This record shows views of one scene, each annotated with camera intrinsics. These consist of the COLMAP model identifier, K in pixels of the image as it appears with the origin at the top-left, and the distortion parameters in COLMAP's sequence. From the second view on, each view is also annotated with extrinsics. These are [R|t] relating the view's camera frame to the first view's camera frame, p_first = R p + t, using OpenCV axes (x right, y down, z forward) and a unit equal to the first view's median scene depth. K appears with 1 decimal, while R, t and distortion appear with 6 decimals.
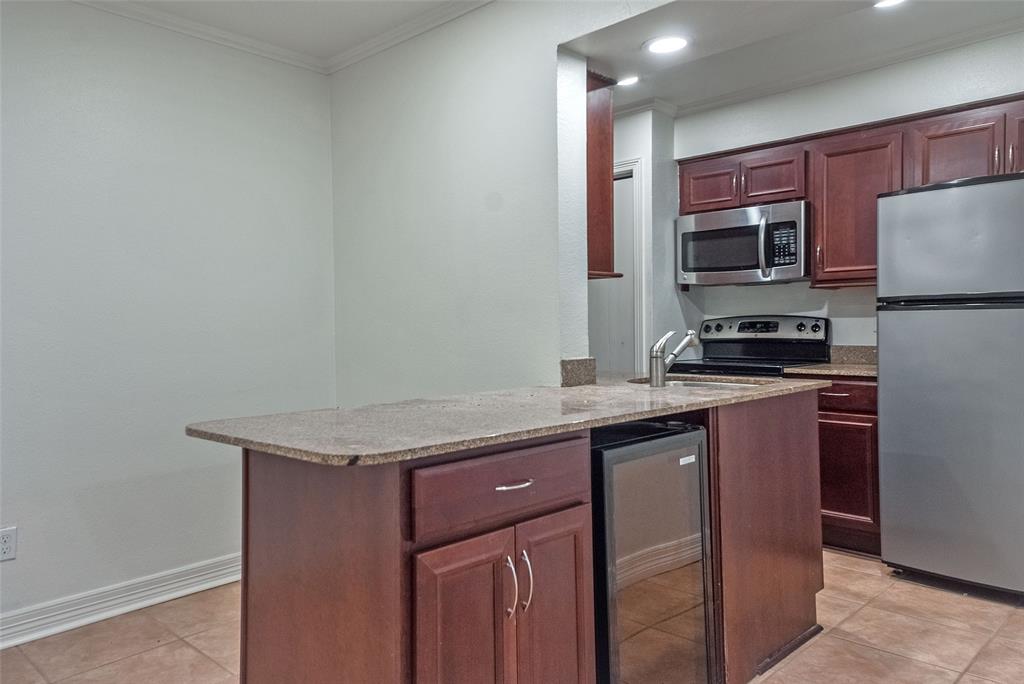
lens RADIAL K [[713.5, 0, 515.1], [0, 713.5, 325.7], [0, 0, 1]] dist [0.079913, 0.000288]
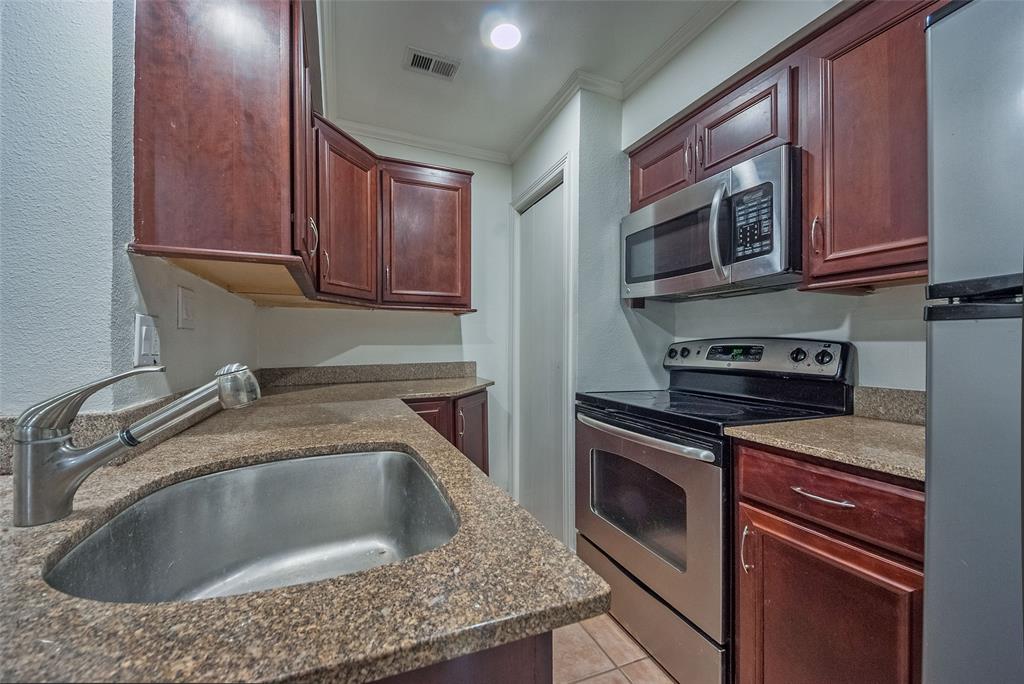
lens RADIAL K [[381.2, 0, 468.2], [0, 381.2, 347.4], [0, 0, 1]] dist [-0.017033, -0.000175]
pose [[0.878672, 0.018817, -0.477055, 0.324820], [-0.017016, 0.999822, 0.008096, -0.003004], [0.477123, 0.001004, 0.878836, 0.611411]]
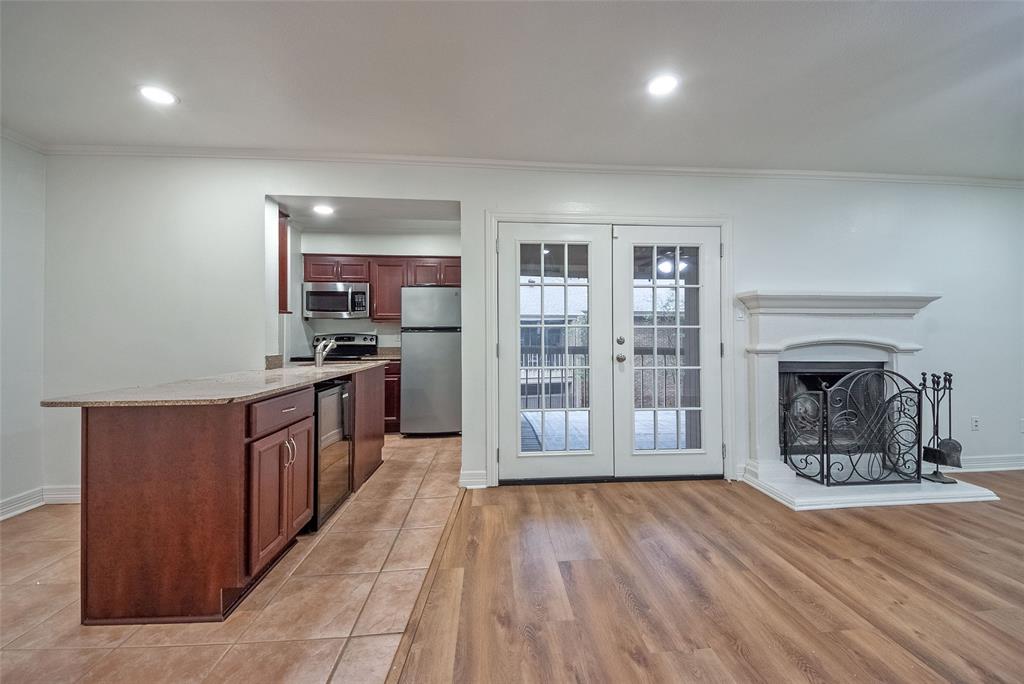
lens RADIAL K [[375.2, 0, 512.0], [0, 375.2, 342.0], [0, 0, 1]] dist [0.000356, -0.000023]
pose [[0.677216, -0.004500, 0.735770, -0.162987], [-0.001663, 0.999969, 0.007647, 0.001174], [-0.735782, -0.006402, 0.677188, -0.126087]]
